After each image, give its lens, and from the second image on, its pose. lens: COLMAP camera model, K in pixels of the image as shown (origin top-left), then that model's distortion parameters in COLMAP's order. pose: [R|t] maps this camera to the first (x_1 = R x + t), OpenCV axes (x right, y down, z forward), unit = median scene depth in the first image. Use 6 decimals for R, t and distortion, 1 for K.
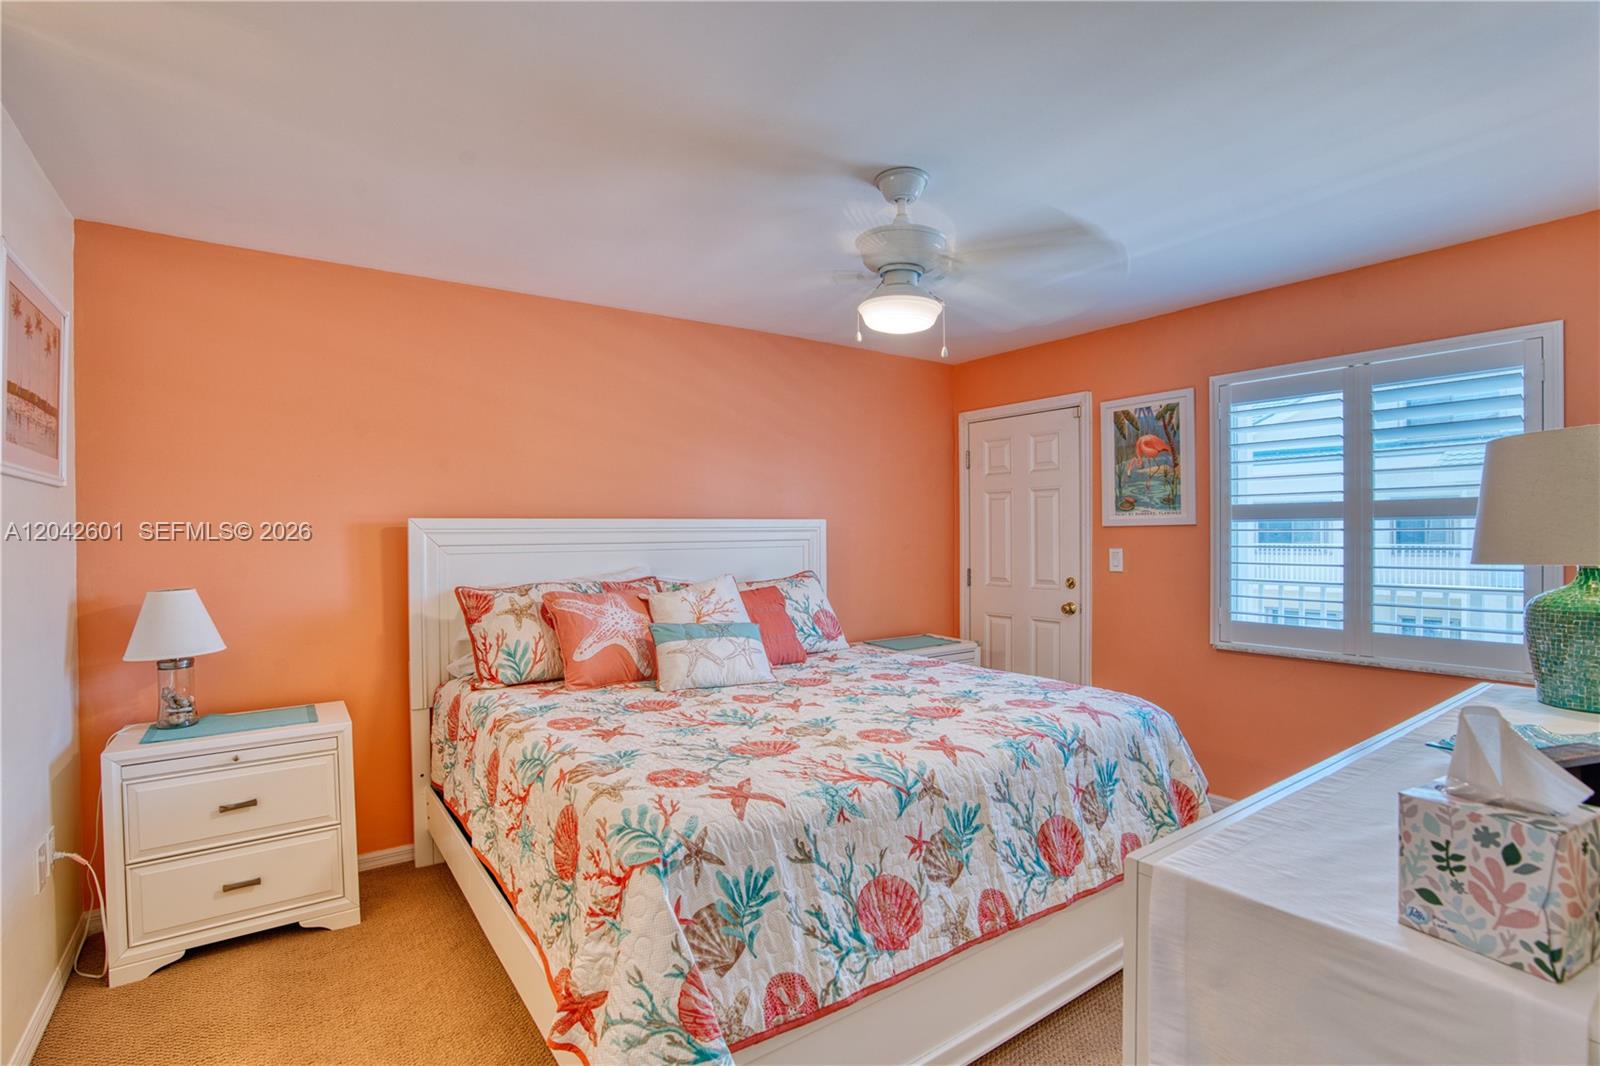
lens RADIAL K [[743.2, 0, 812.3], [0, 743.2, 537.7], [0, 0, 1]] dist [-0.053595, 0.020929]
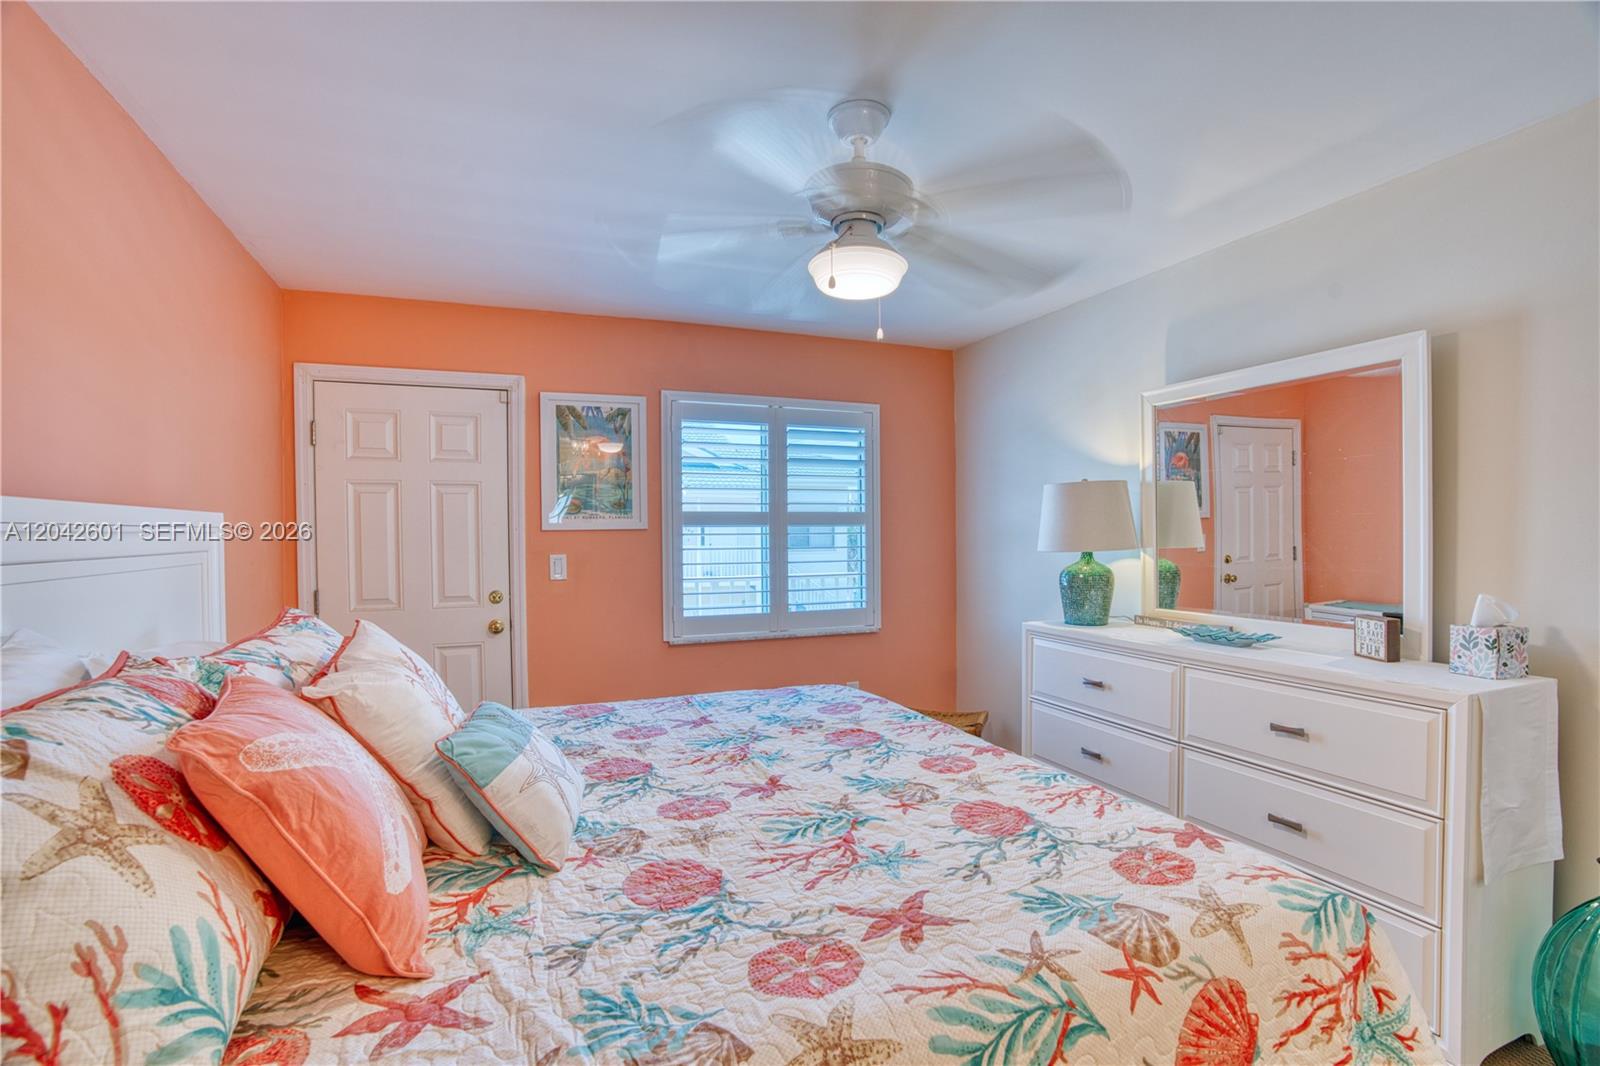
lens RADIAL K [[743.2, 0, 803.8], [0, 743.2, 540.8], [0, 0, 1]] dist [-0.053595, 0.020929]
pose [[0.252054, -0.005220, 0.967699, -0.520775], [0.012819, 0.999916, 0.002055, -0.000460], [-0.967628, 0.011887, 0.252099, 0.619906]]
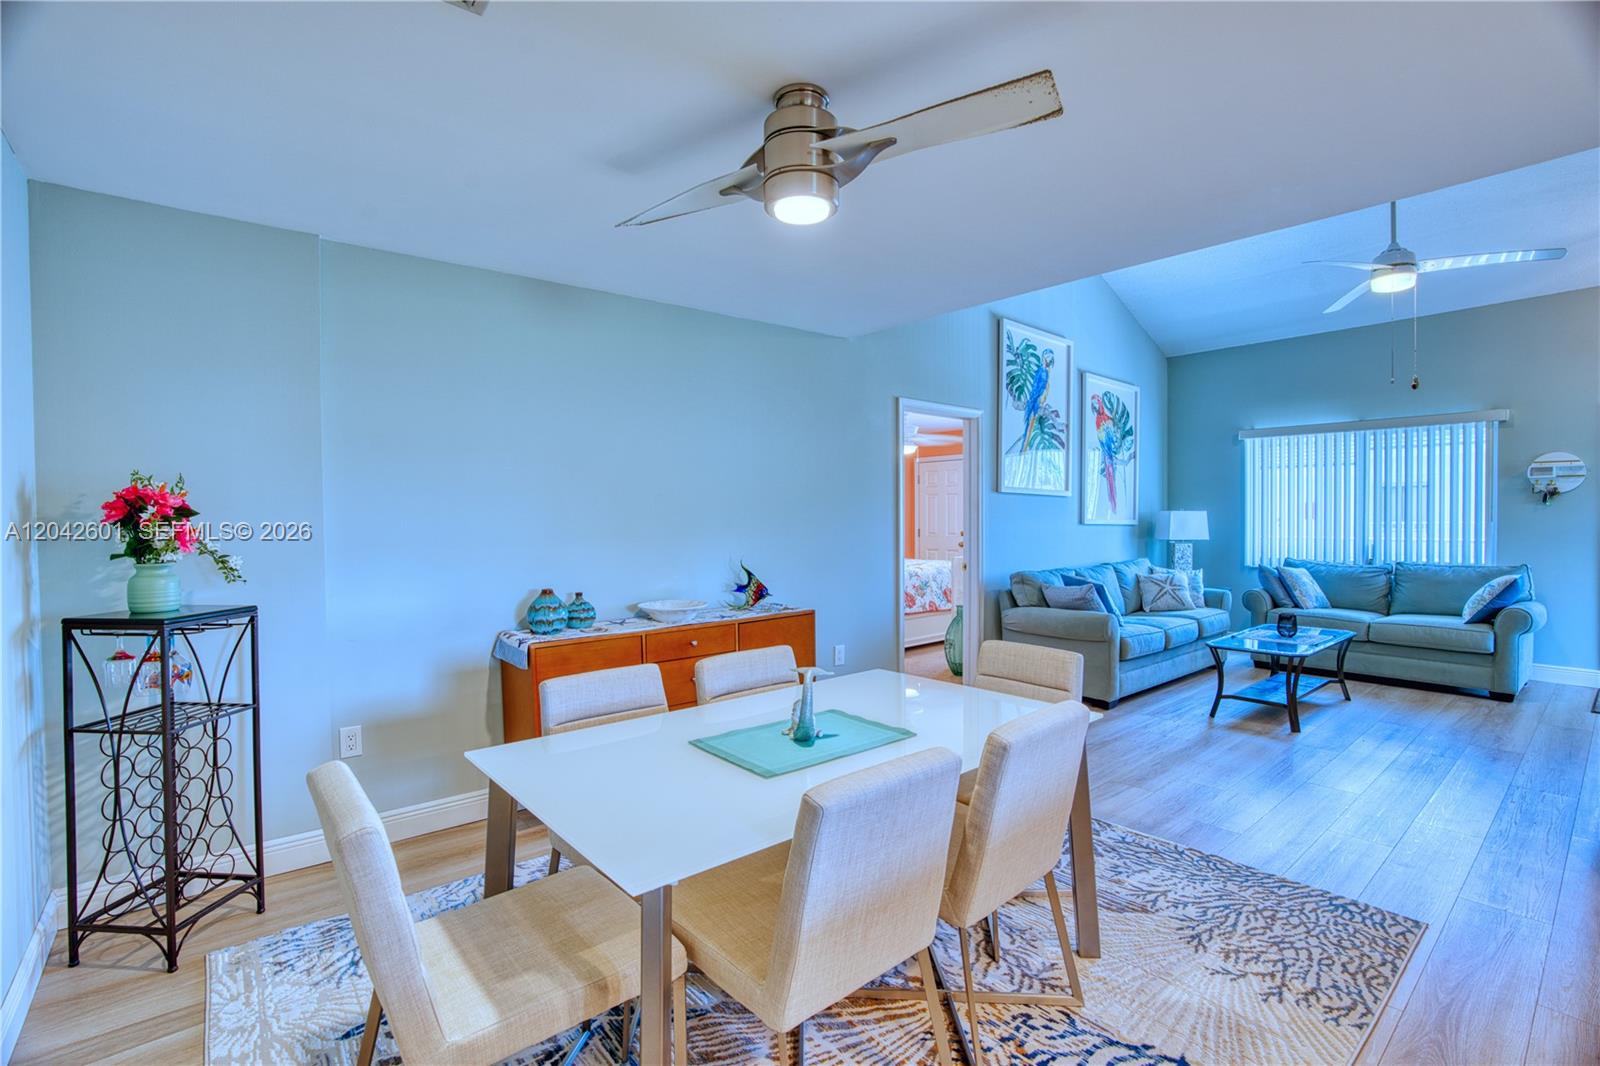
lens RADIAL K [[743.2, 0, 813.9], [0, 743.2, 518.5], [0, 0, 1]] dist [-0.053595, 0.020929]
pose [[0.995949, -0.005372, 0.089765, -0.469851], [0.005252, 0.999985, 0.001572, 0.009009], [-0.089772, -0.001094, 0.995962, -1.845331]]
